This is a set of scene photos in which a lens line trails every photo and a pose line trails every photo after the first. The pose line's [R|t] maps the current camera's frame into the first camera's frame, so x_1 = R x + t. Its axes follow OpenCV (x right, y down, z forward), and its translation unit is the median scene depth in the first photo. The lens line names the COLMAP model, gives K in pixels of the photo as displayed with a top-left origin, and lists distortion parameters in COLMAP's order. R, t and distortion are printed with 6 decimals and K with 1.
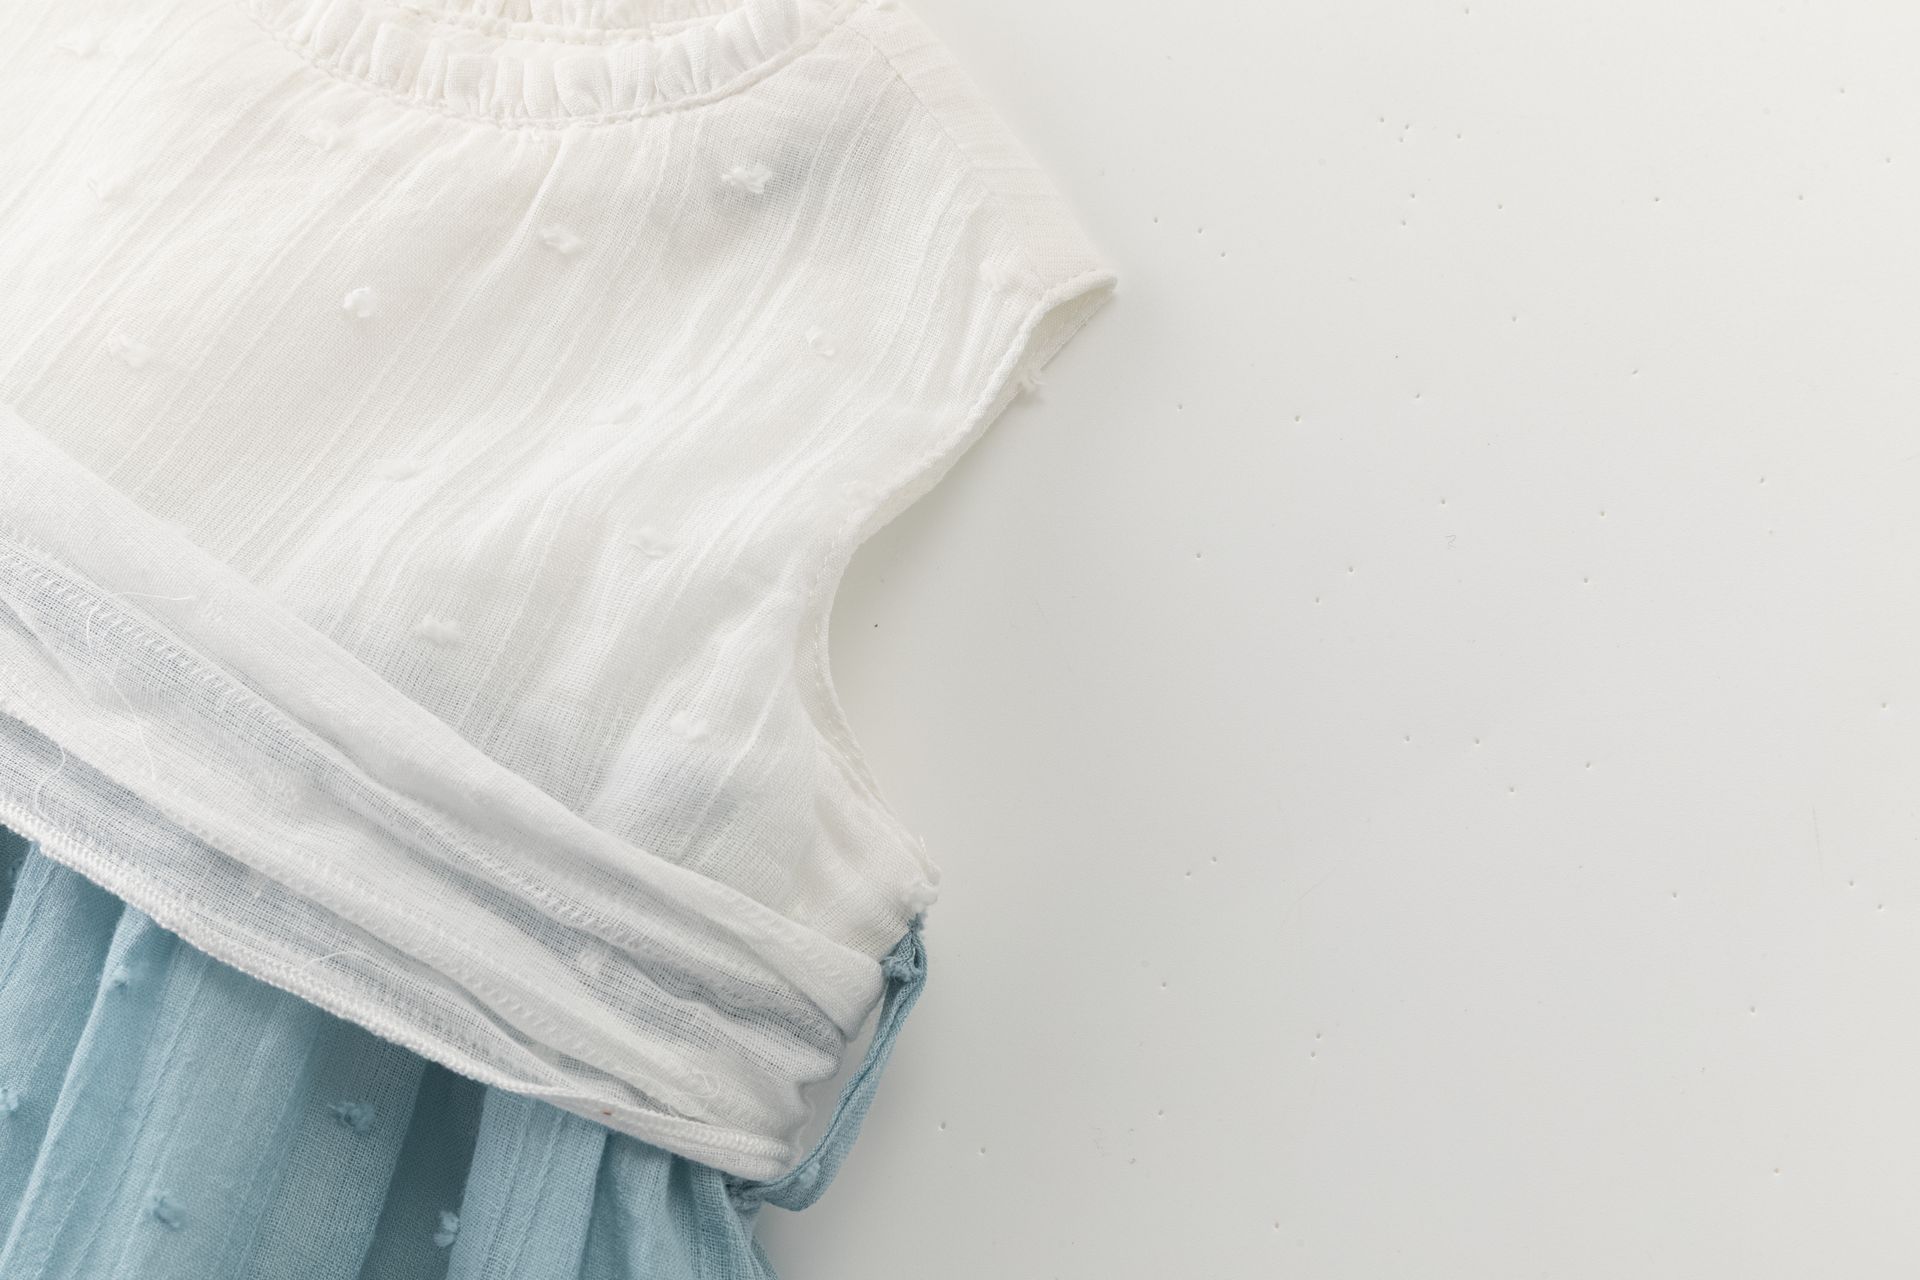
lens RADIAL K [[3668.9, 0, 960.0], [0, 3668.9, 640.0], [0, 0, 1]] dist [0.031872, 0.003685]
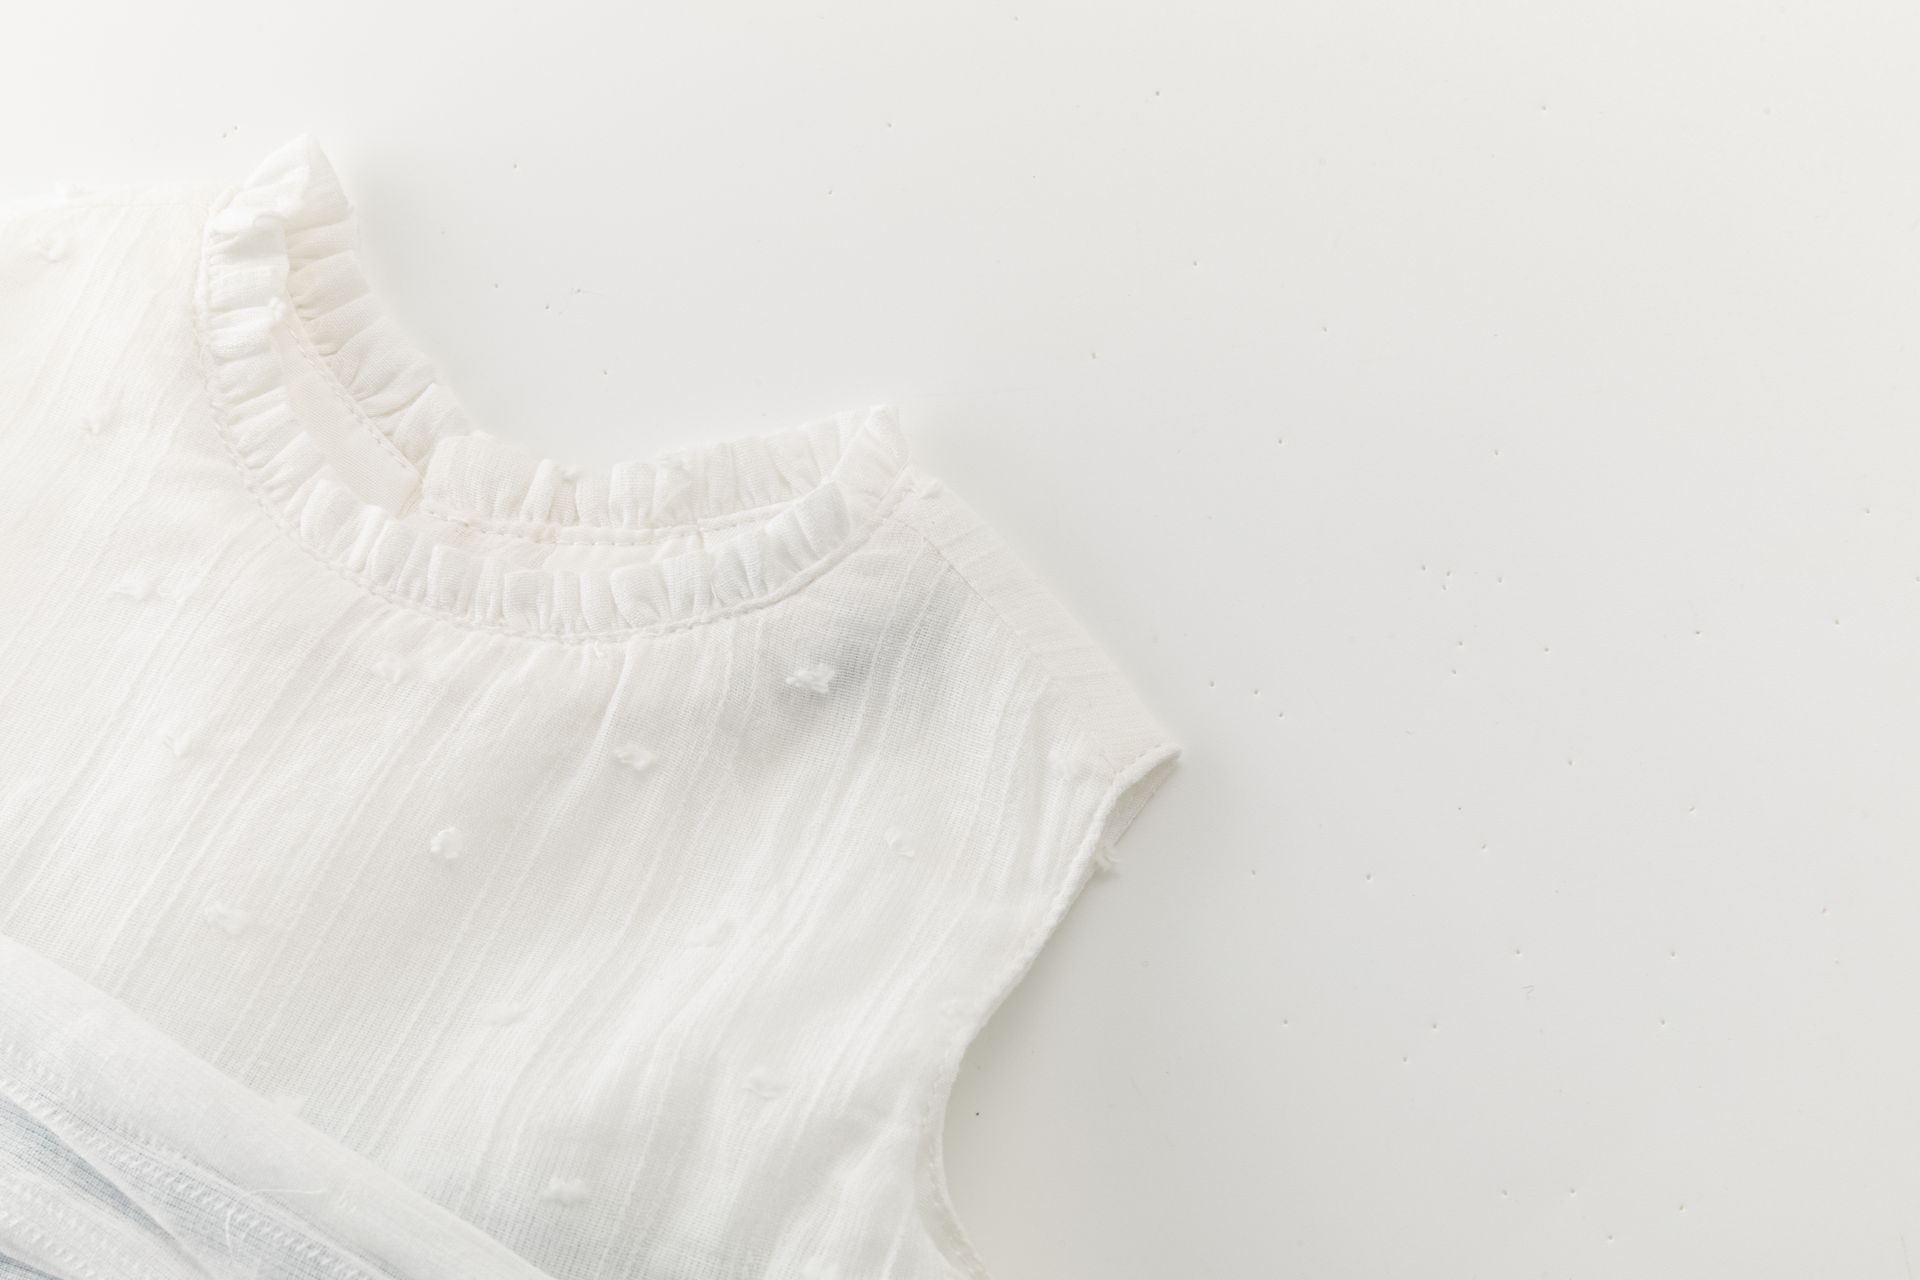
lens RADIAL K [[3668.9, 0, 960.0], [0, 3668.9, 640.0], [0, 0, 1]] dist [0.031872, 0.003685]
pose [[0.995893, -0.082840, 0.036522, -0.054036], [0.081129, 0.995638, 0.046076, -0.183031], [-0.040180, -0.042924, 0.998270, -0.018437]]
